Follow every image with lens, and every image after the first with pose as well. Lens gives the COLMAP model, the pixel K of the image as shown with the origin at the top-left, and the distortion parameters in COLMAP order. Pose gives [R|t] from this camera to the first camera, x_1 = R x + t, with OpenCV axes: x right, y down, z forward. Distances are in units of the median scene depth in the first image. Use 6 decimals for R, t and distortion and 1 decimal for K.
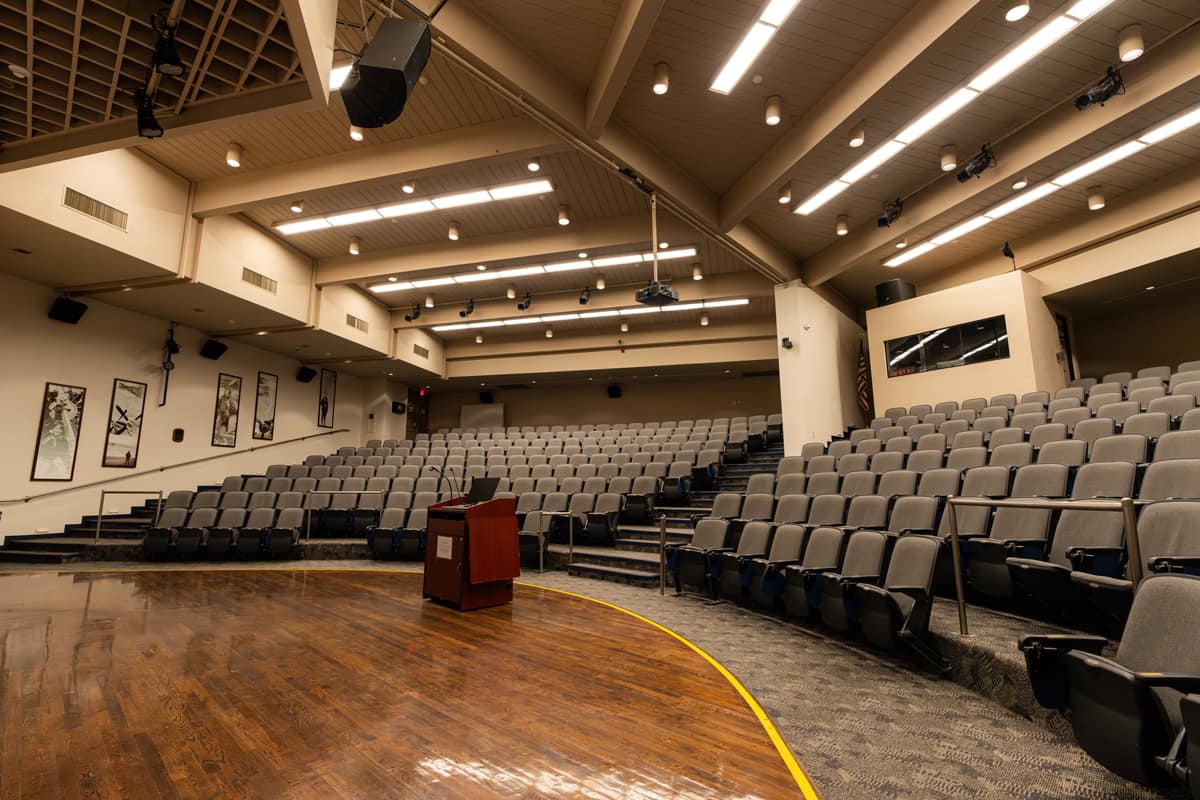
lens RADIAL K [[566.0, 0, 602.9], [0, 566.0, 392.6], [0, 0, 1]] dist [-0.005146, 0.000065]
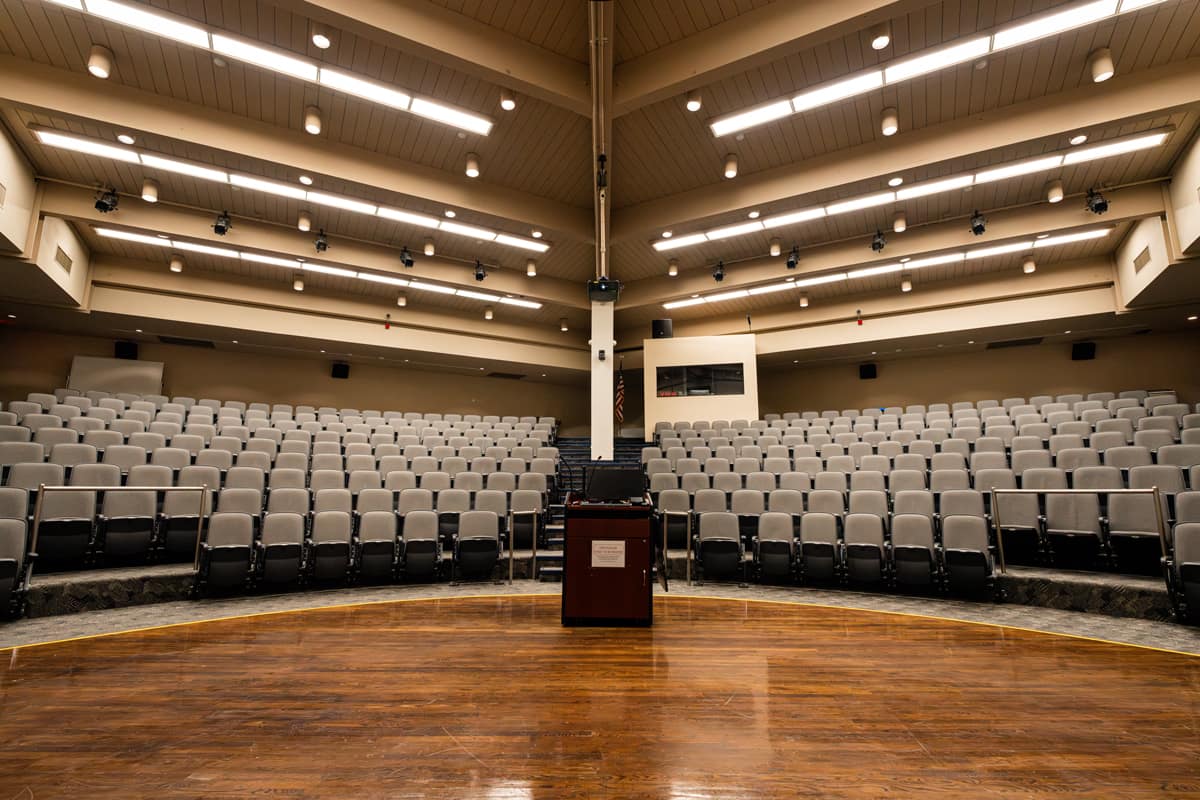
lens RADIAL K [[548.5, 0, 625.0], [0, 548.5, 399.9], [0, 0, 1]] dist [-0.004228, 0.000255]
pose [[0.705993, 0.114267, 0.698940, -0.434996], [-0.119075, 0.992001, -0.041902, 0.044180], [-0.698137, -0.053644, 0.713952, 0.226686]]
